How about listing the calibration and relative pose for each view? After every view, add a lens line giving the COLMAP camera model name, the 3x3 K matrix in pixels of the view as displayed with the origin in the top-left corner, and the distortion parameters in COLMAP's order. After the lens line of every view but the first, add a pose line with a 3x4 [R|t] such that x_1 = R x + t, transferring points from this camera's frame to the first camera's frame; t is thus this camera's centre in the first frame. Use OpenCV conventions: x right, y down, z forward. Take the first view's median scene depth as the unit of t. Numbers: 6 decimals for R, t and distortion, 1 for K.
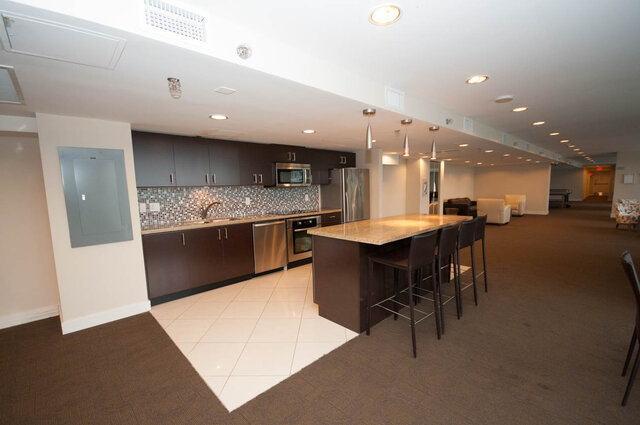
lens RADIAL K [[282.4, 0, 318.9], [0, 282.4, 218.9], [0, 0, 1]] dist [0.001272, -0.008426]
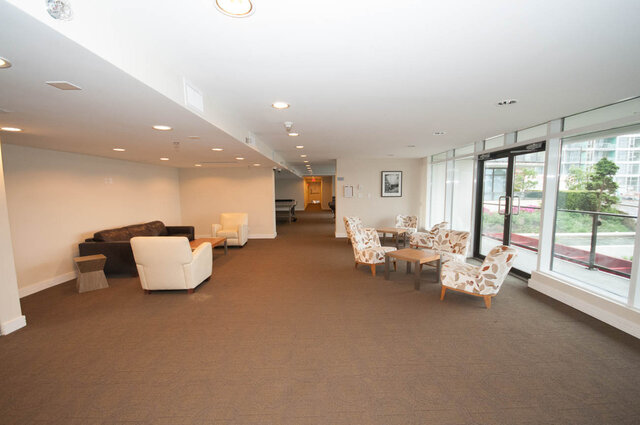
lens RADIAL K [[282.4, 0, 318.9], [0, 282.4, 218.9], [0, 0, 1]] dist [0.001272, -0.008426]
pose [[0.686445, -0.061349, 0.724590, 0.757427], [0.077203, 0.996952, 0.011270, -0.138364], [-0.723072, 0.048204, 0.689088, 0.860608]]
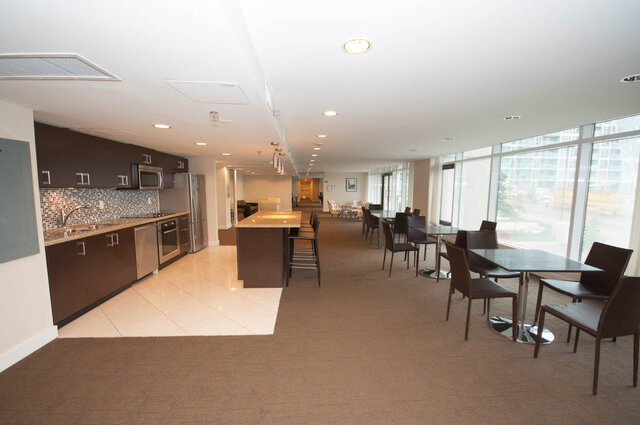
lens RADIAL K [[282.4, 0, 318.9], [0, 282.4, 218.9], [0, 0, 1]] dist [0.001272, -0.008426]
pose [[0.645386, -0.056677, 0.761751, -0.438714], [0.064807, 0.997711, 0.019326, 0.007543], [-0.761102, 0.036894, 0.647582, -0.082590]]
